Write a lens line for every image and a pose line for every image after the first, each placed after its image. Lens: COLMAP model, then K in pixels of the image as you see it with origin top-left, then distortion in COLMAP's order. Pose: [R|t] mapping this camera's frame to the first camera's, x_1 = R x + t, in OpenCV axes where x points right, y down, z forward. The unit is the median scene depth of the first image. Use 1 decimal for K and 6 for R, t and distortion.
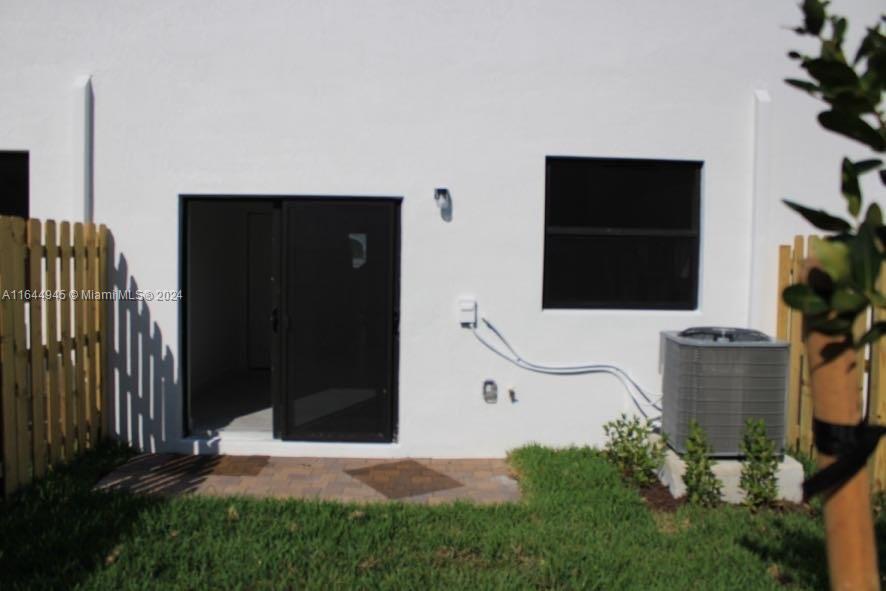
lens RADIAL K [[746.4, 0, 443.0], [0, 746.4, 295.5], [0, 0, 1]] dist [-0.157180, 0.144781]
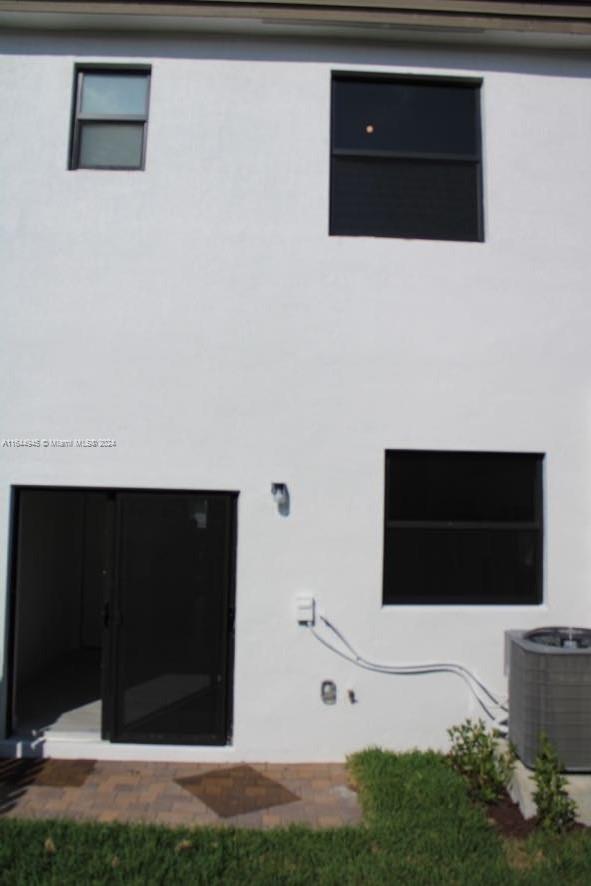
lens RADIAL K [[746.4, 0, 291.3], [0, 746.4, 441.3], [0, 0, 1]] dist [-0.157180, 0.144781]
pose [[0.999976, 0.003747, 0.005870, 0.008425], [-0.002899, 0.990384, -0.138316, -0.061252], [-0.006332, 0.138295, 0.990371, 0.018750]]
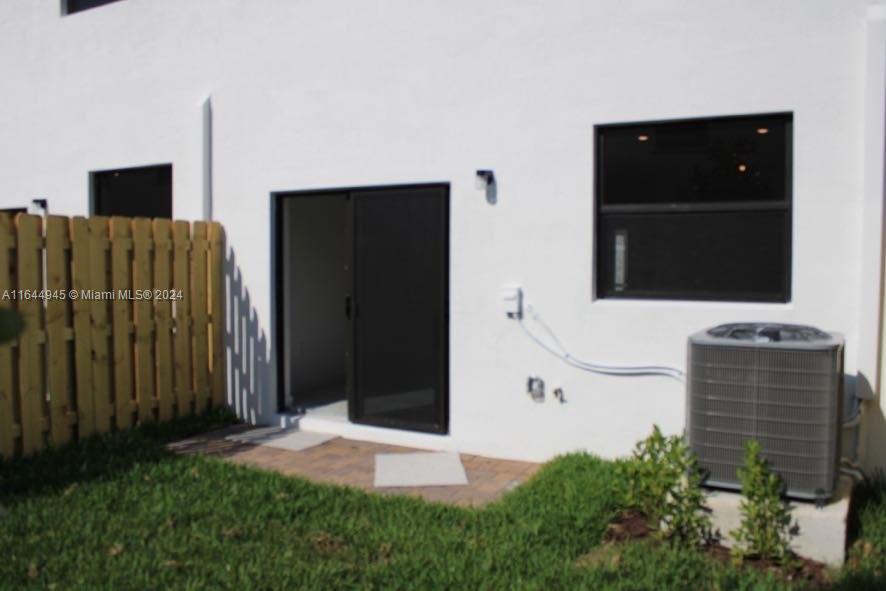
lens RADIAL K [[746.4, 0, 443.0], [0, 746.4, 295.5], [0, 0, 1]] dist [-0.157180, 0.144781]
pose [[0.873920, 0.007654, -0.486010, 0.409439], [-0.012007, 0.999911, -0.005844, 0.021610], [0.485922, 0.010943, 0.873934, 0.151386]]
